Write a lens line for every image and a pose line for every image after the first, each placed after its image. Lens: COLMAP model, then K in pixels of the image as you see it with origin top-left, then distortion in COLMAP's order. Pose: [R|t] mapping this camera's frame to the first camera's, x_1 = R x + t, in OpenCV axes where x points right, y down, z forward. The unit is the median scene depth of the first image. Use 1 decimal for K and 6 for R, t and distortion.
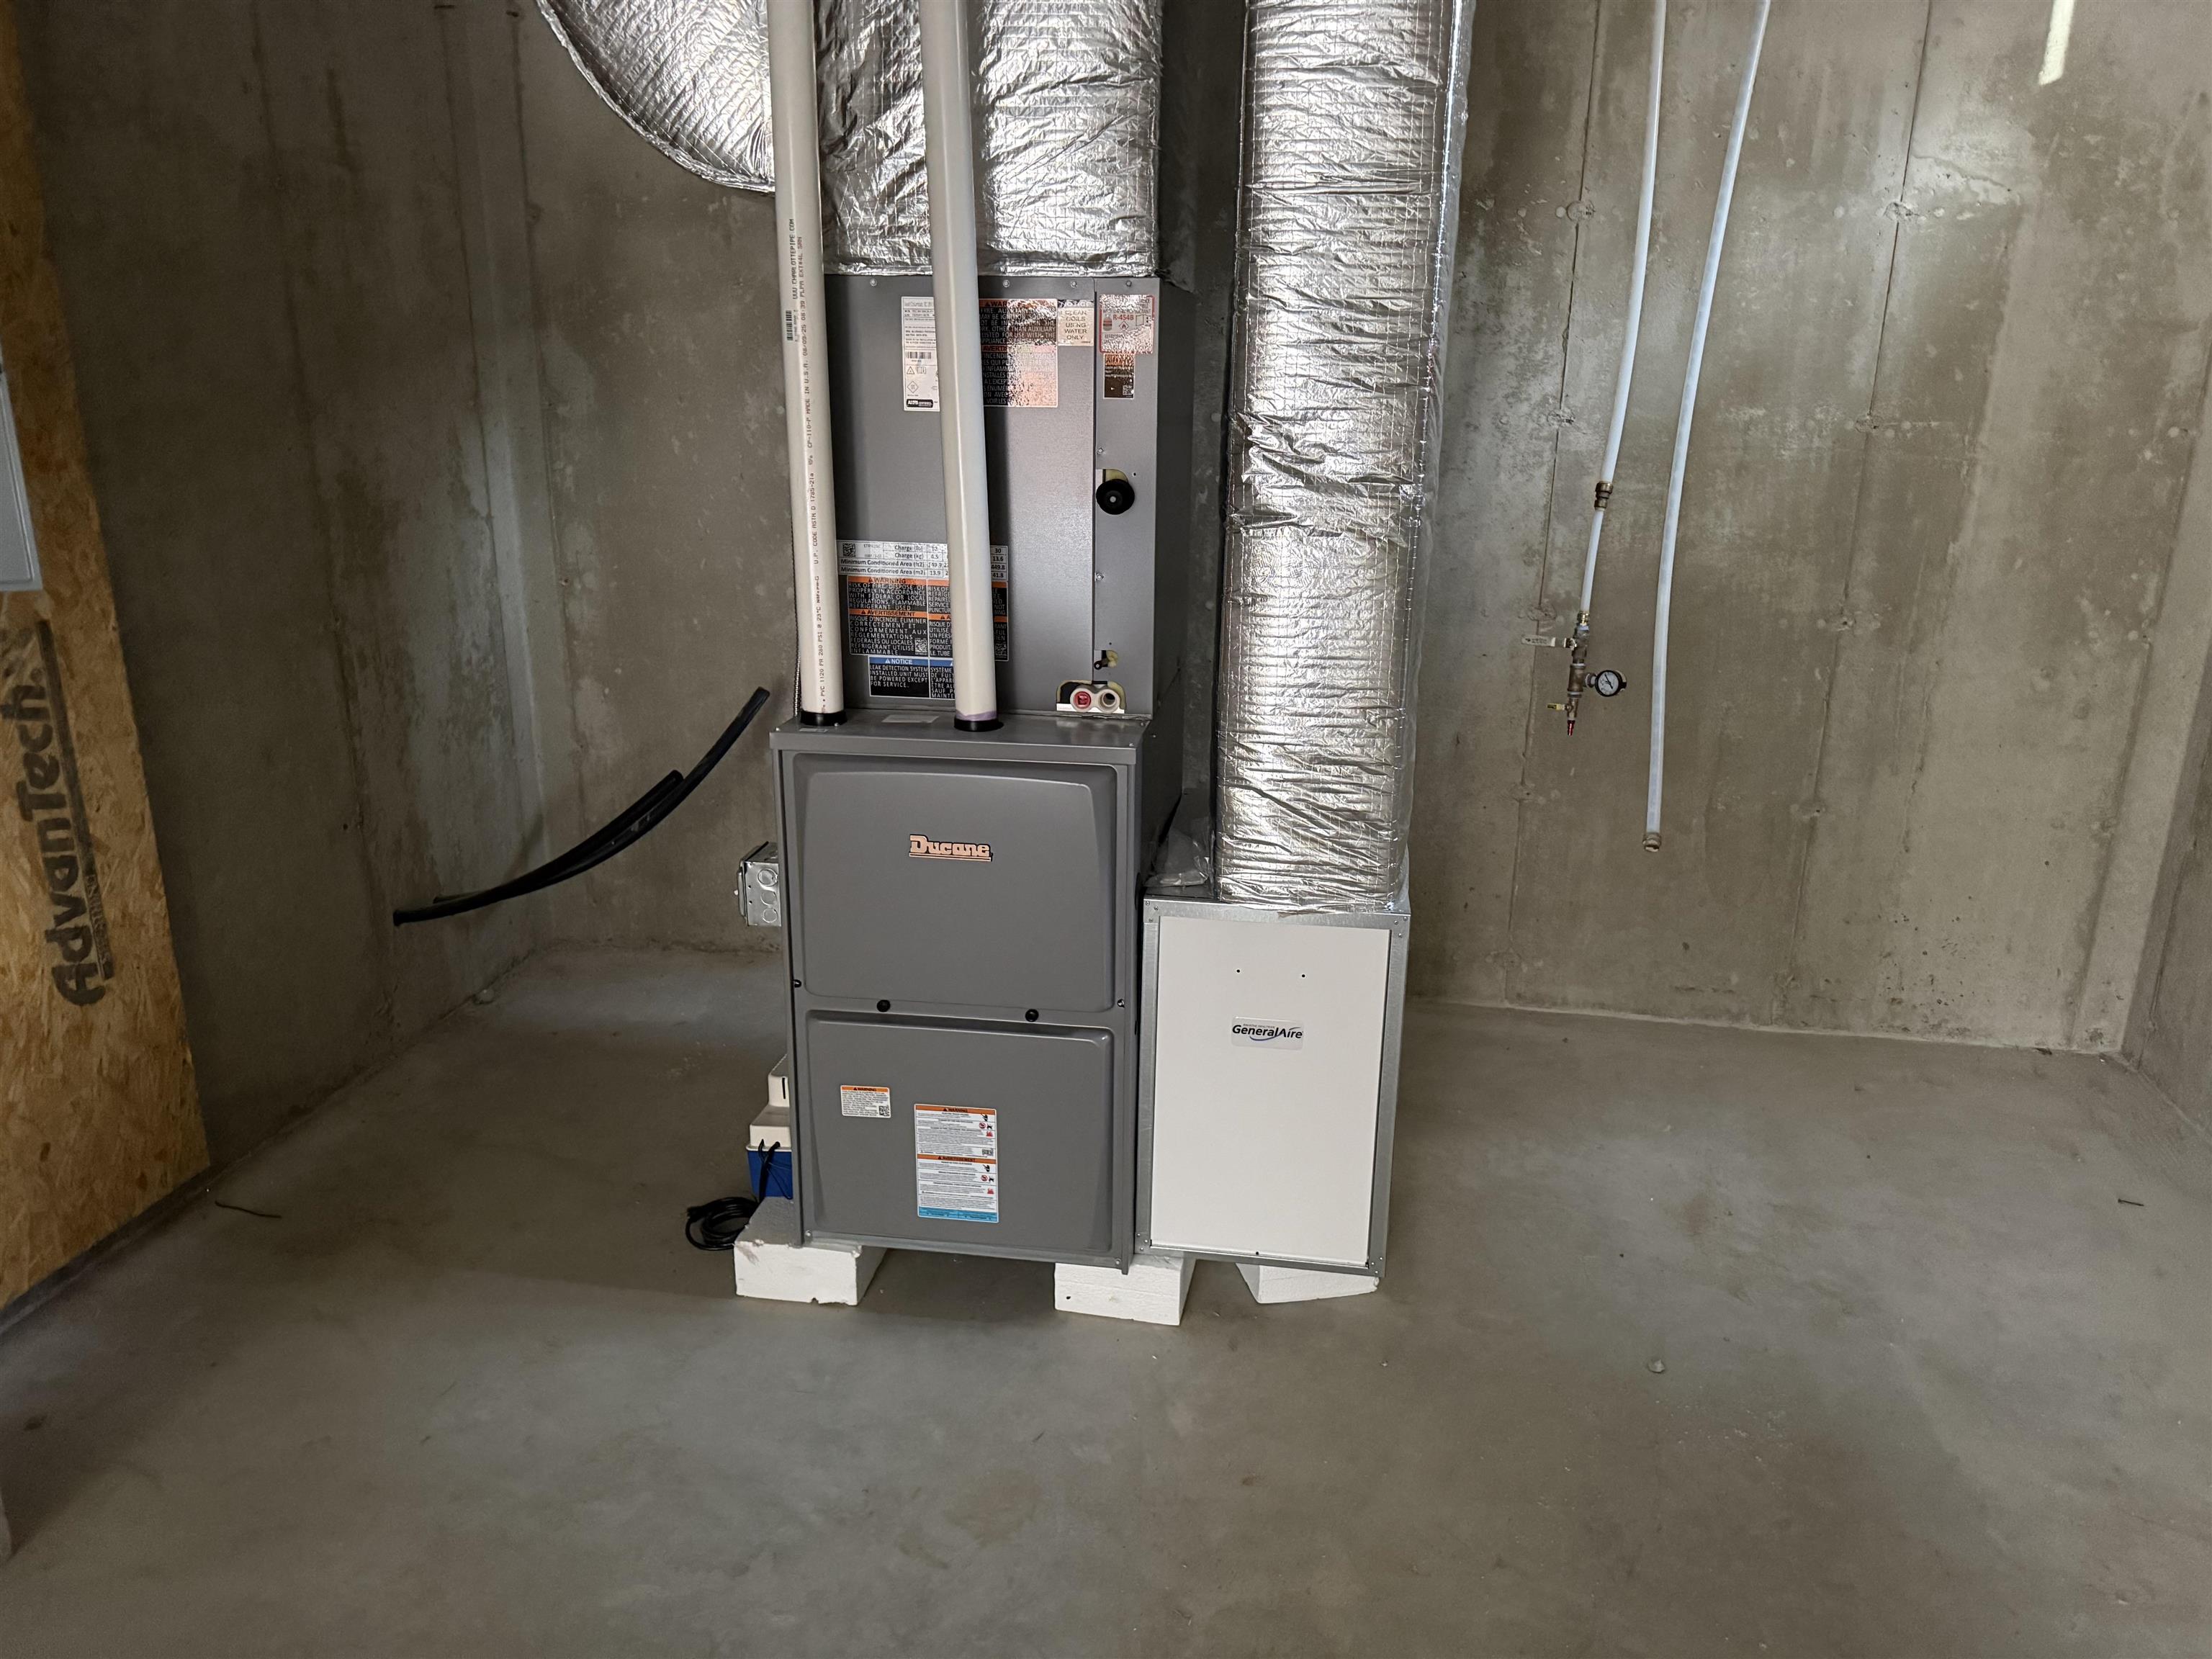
lens RADIAL K [[1543.8, 0, 1106.0], [0, 1543.8, 829.5], [0, 0, 1]] dist [0.044732, -0.073778]
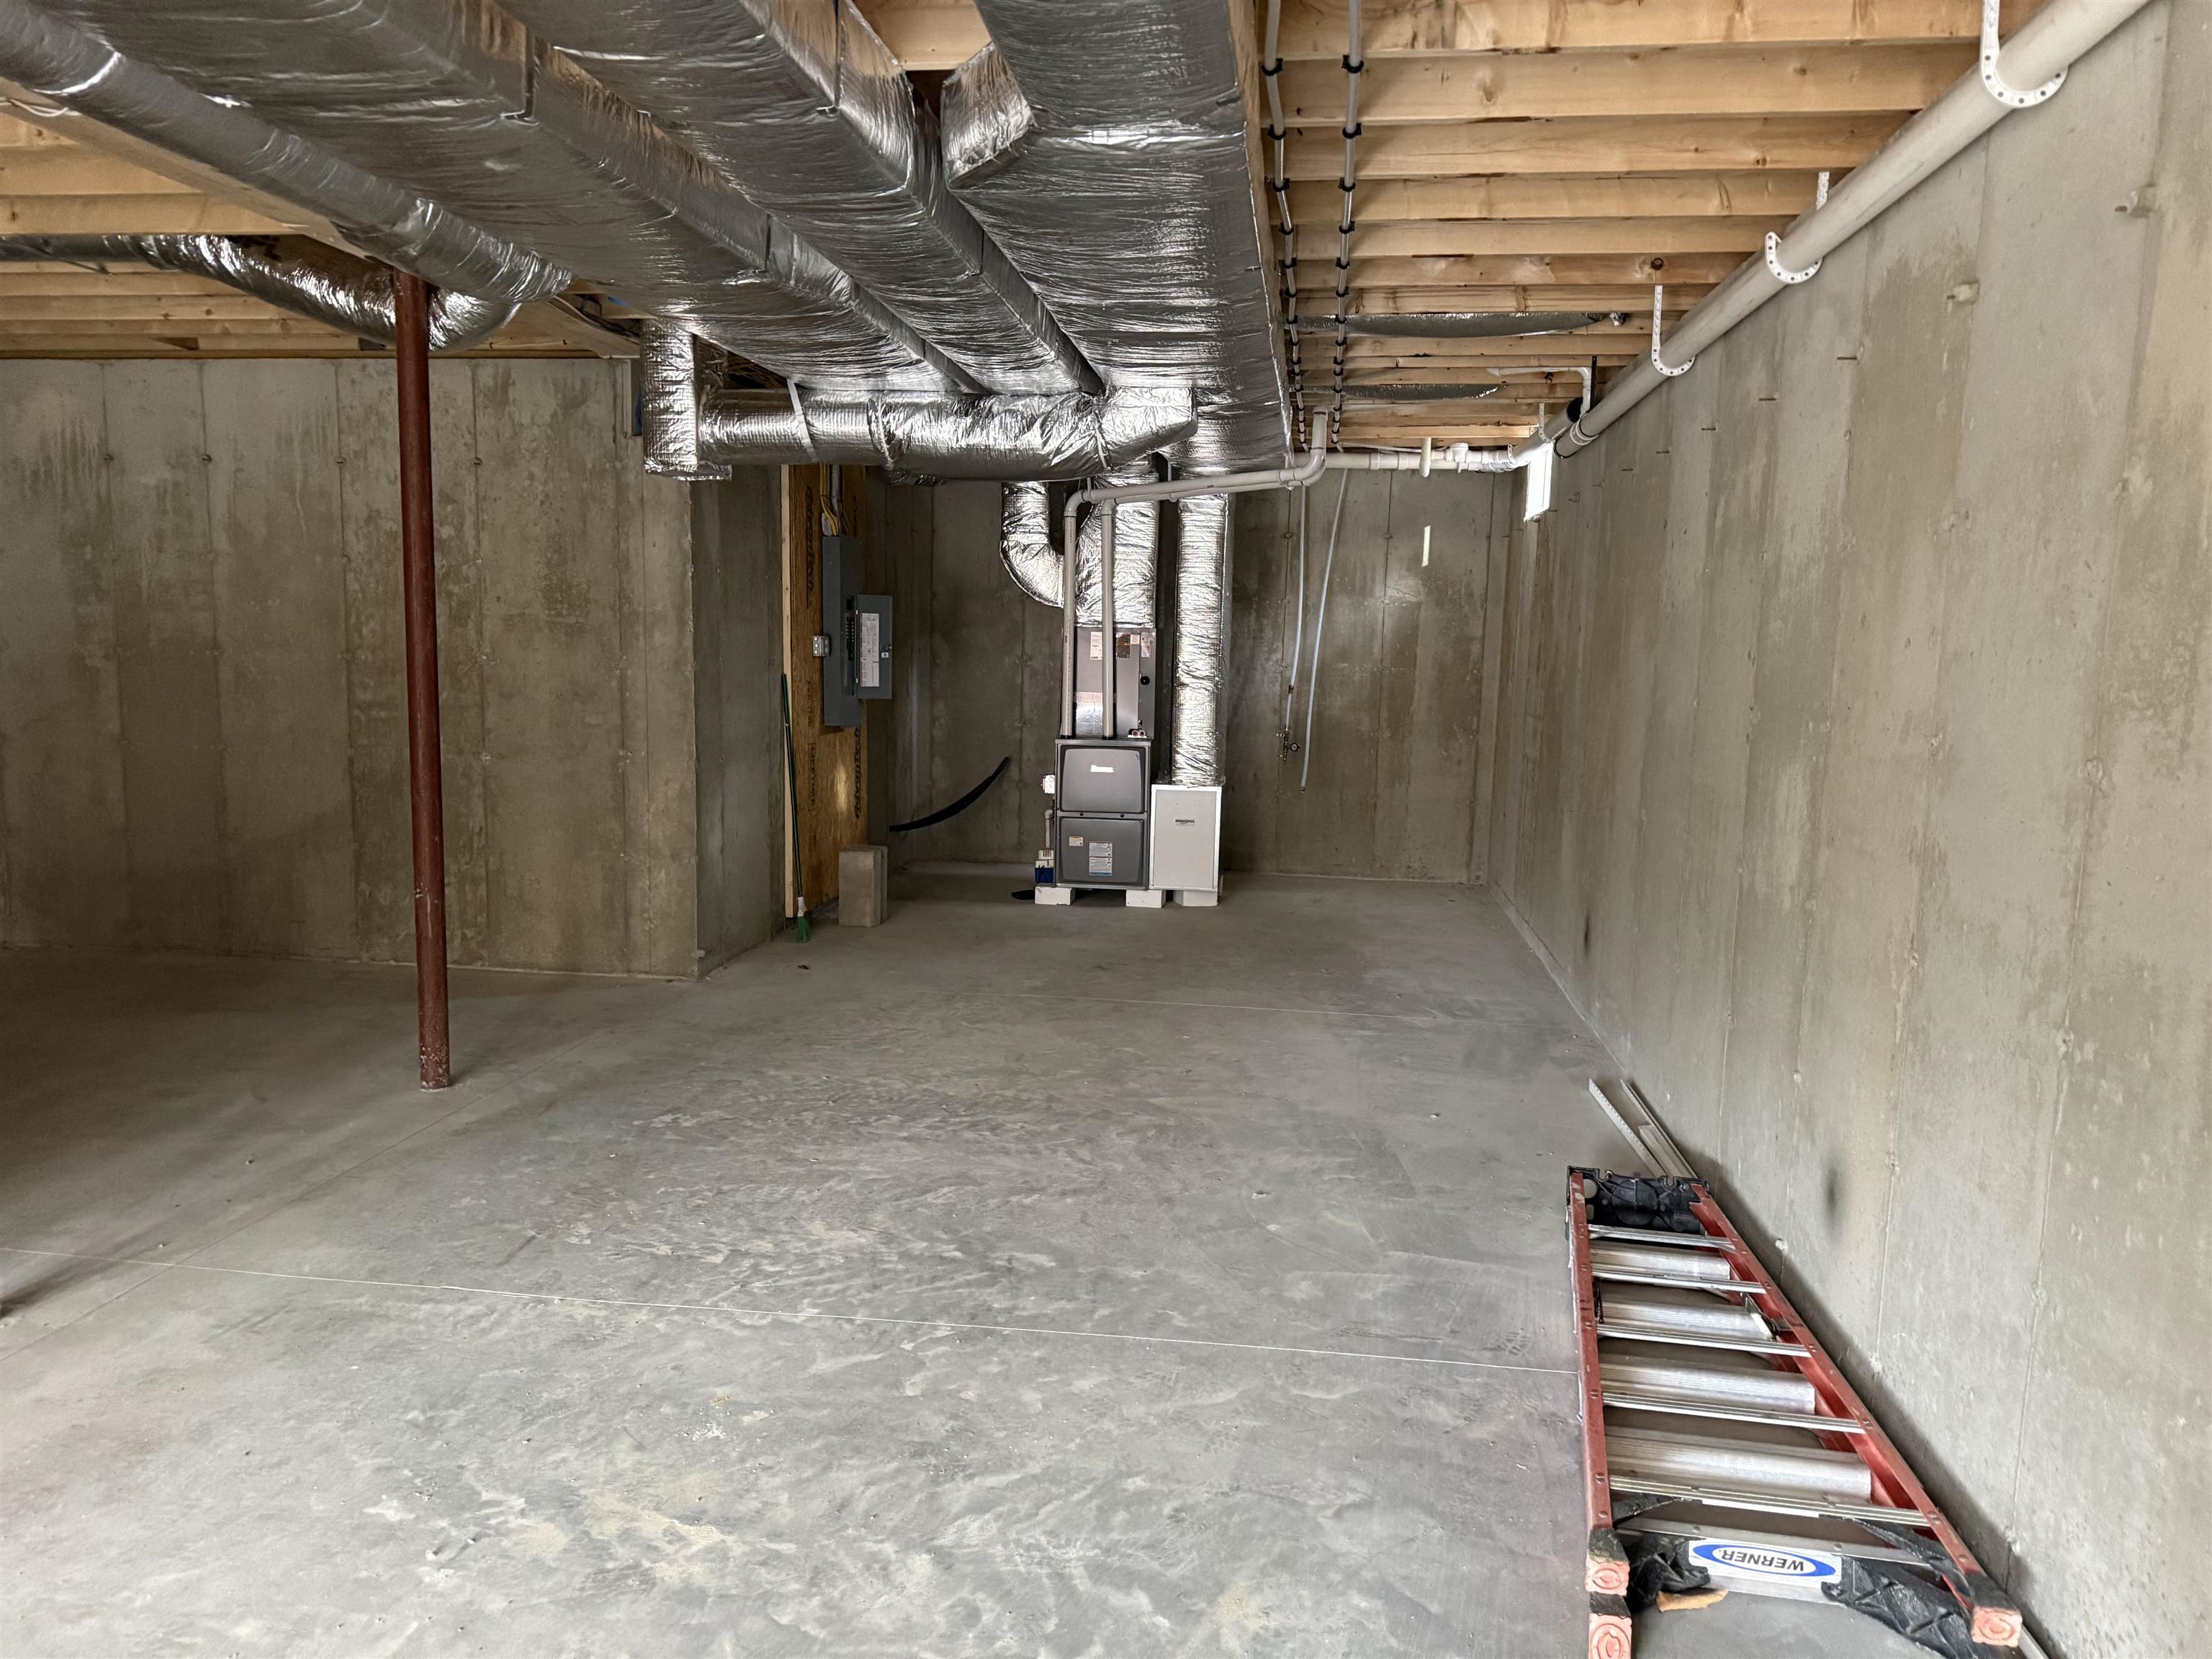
lens RADIAL K [[1543.8, 0, 1106.0], [0, 1543.8, 829.5], [0, 0, 1]] dist [0.044732, -0.073778]
pose [[0.999371, 0.006008, 0.034950, -0.168380], [-0.000043, 0.985749, -0.168224, 0.604605], [-0.035463, 0.168117, 0.985129, -2.070266]]
